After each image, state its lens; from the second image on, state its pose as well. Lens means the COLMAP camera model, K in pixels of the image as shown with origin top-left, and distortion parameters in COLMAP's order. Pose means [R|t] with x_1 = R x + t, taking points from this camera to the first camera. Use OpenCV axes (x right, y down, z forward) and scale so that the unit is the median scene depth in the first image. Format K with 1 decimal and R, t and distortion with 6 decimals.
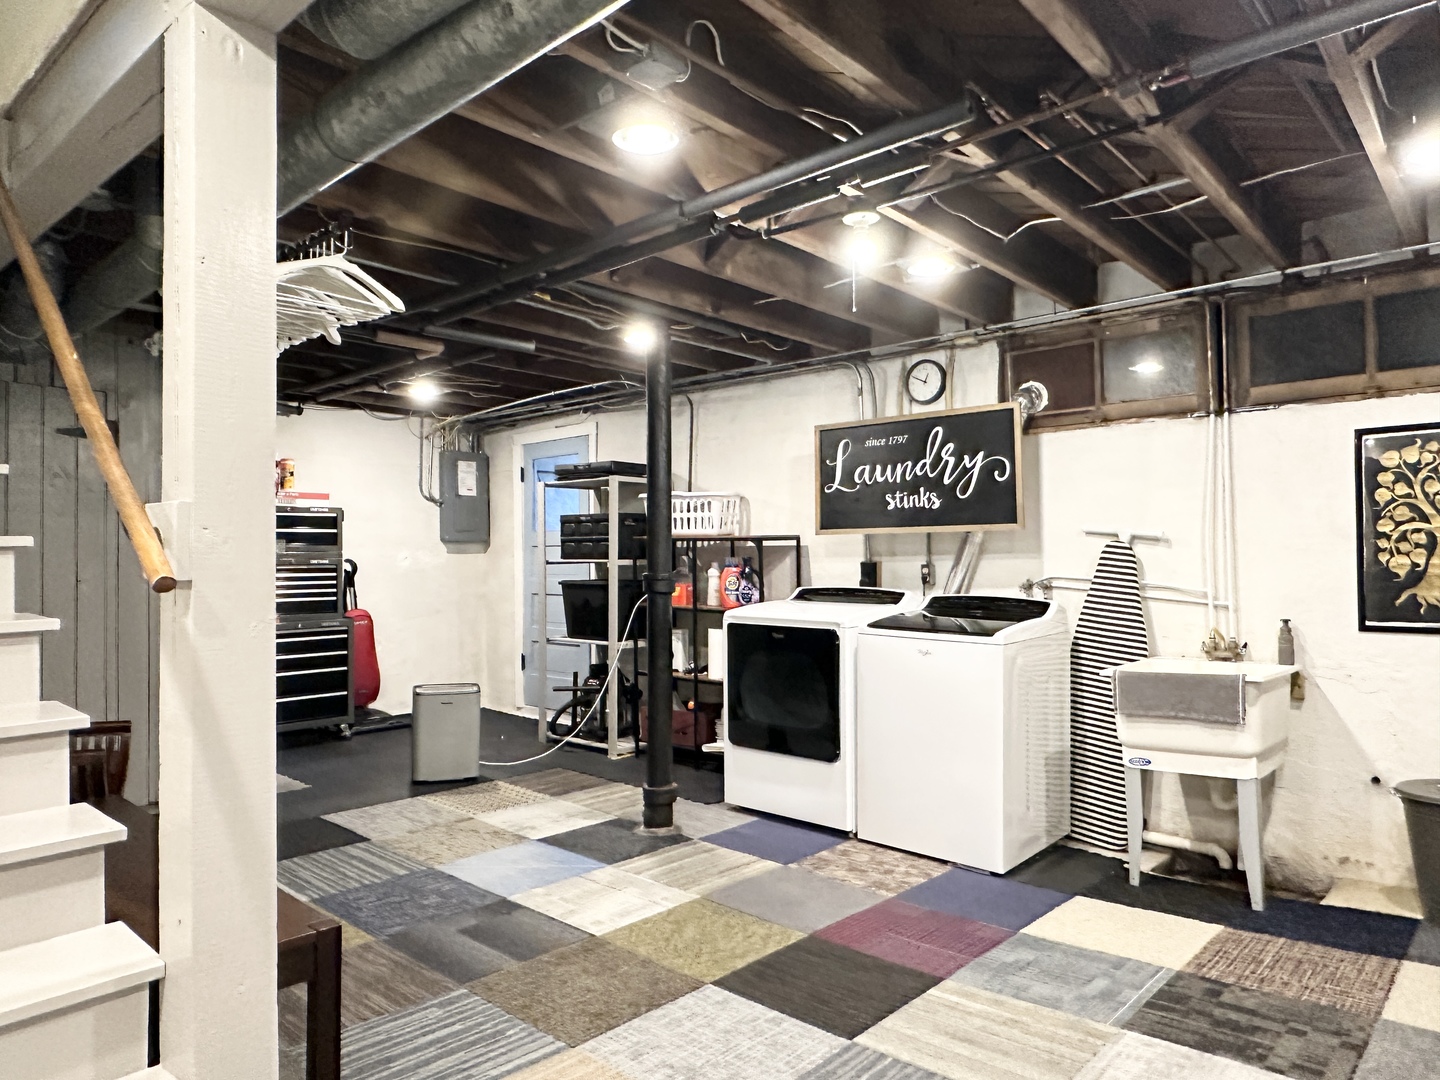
lens RADIAL K [[926.7, 0, 725.3], [0, 926.7, 546.1], [0, 0, 1]] dist [-0.002571, 0.001397]
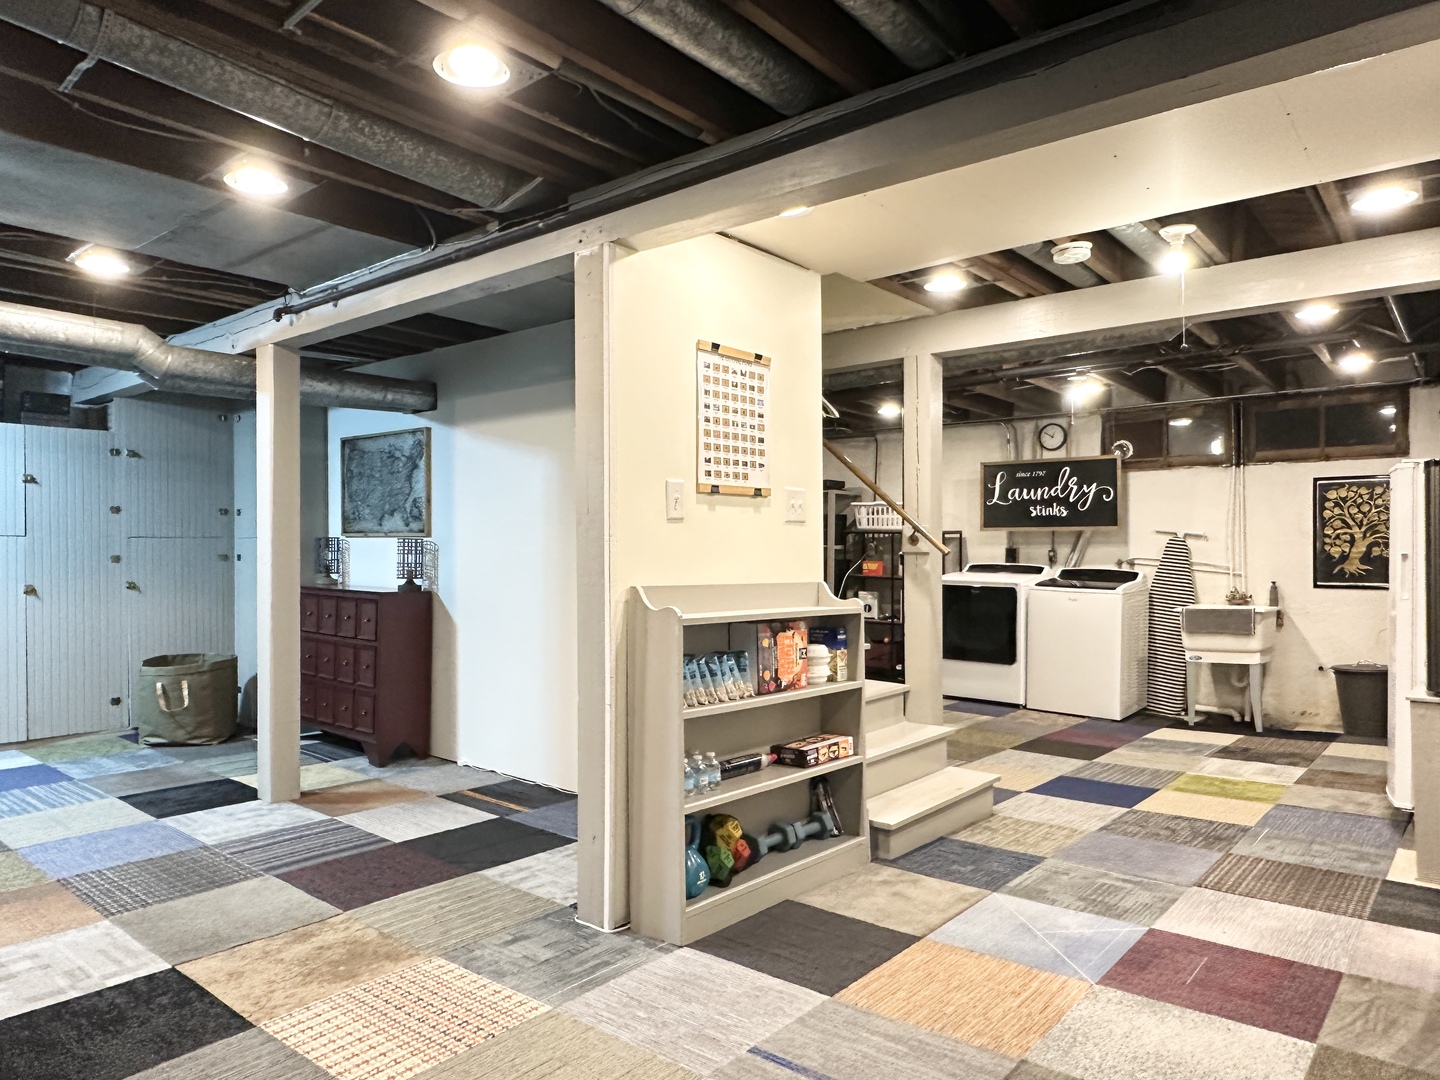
lens RADIAL K [[940.2, 0, 716.7], [0, 940.2, 548.4], [0, 0, 1]] dist [0.002939, 0.001065]
pose [[0.999173, 0.010446, 0.039293, -0.498503], [-0.010954, 0.999859, 0.012740, 0.002628], [-0.039154, -0.013159, 0.999147, -0.713033]]
